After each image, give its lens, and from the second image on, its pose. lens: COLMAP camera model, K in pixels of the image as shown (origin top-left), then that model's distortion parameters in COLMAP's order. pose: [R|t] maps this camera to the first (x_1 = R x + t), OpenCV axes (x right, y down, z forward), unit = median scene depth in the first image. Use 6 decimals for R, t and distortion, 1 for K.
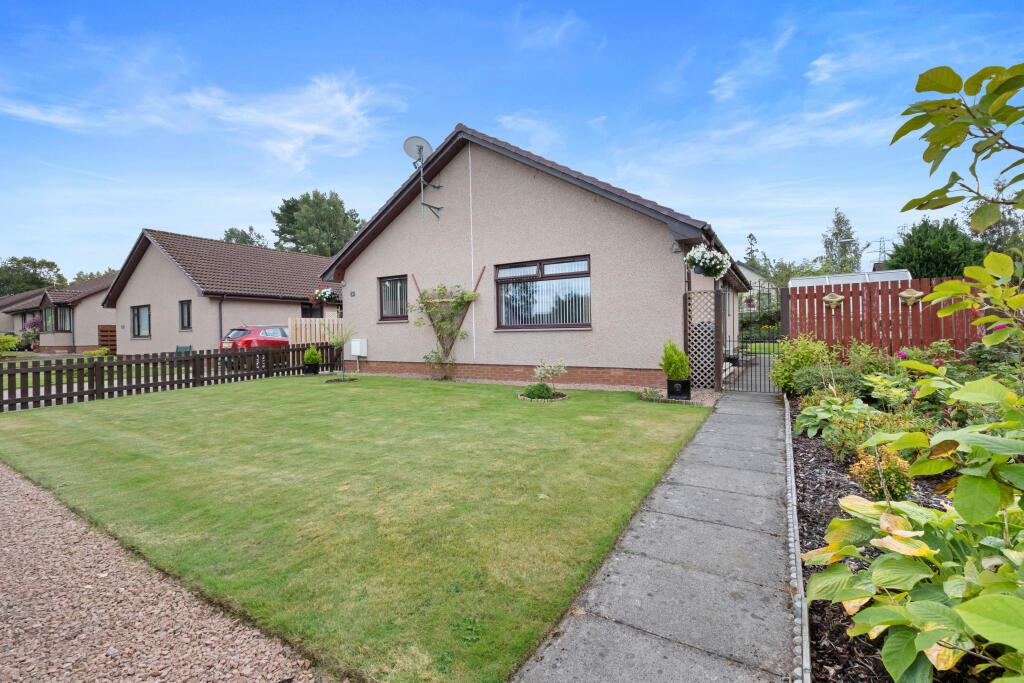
lens RADIAL K [[452.8, 0, 512.0], [0, 452.8, 341.5], [0, 0, 1]] dist [0.000467, -0.000112]
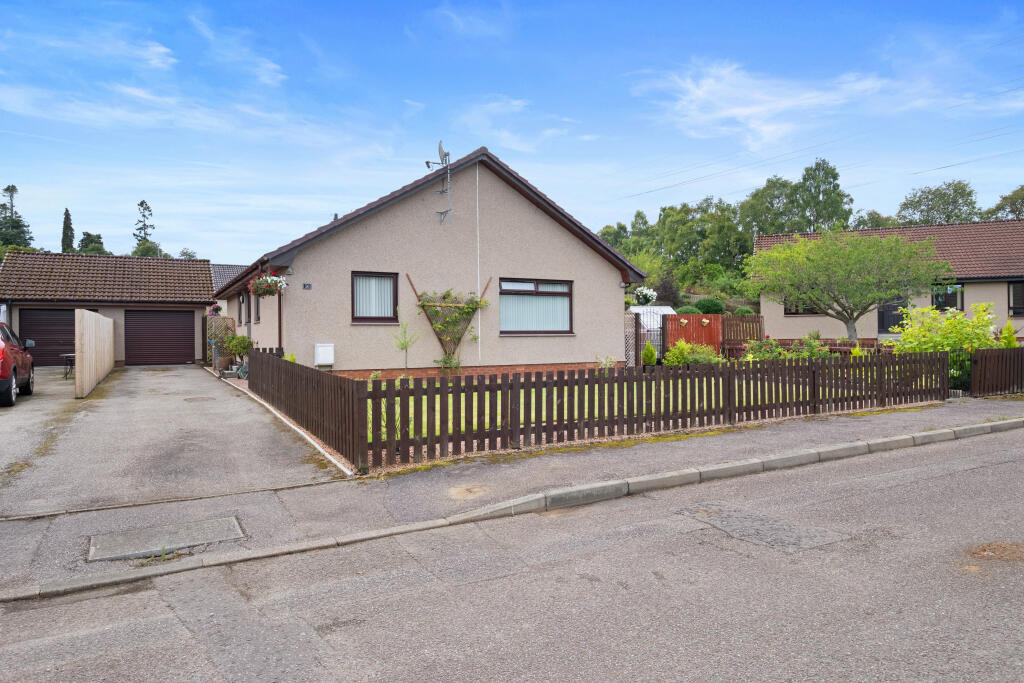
lens RADIAL K [[678.0, 0, 512.0], [0, 678.0, 341.5], [0, 0, 1]] dist [-0.001623, -0.000078]
pose [[0.487311, 0.007241, 0.873199, -1.465746], [0.014359, 0.999764, -0.016305, 0.018929], [-0.873111, 0.020484, 0.487092, 0.143232]]
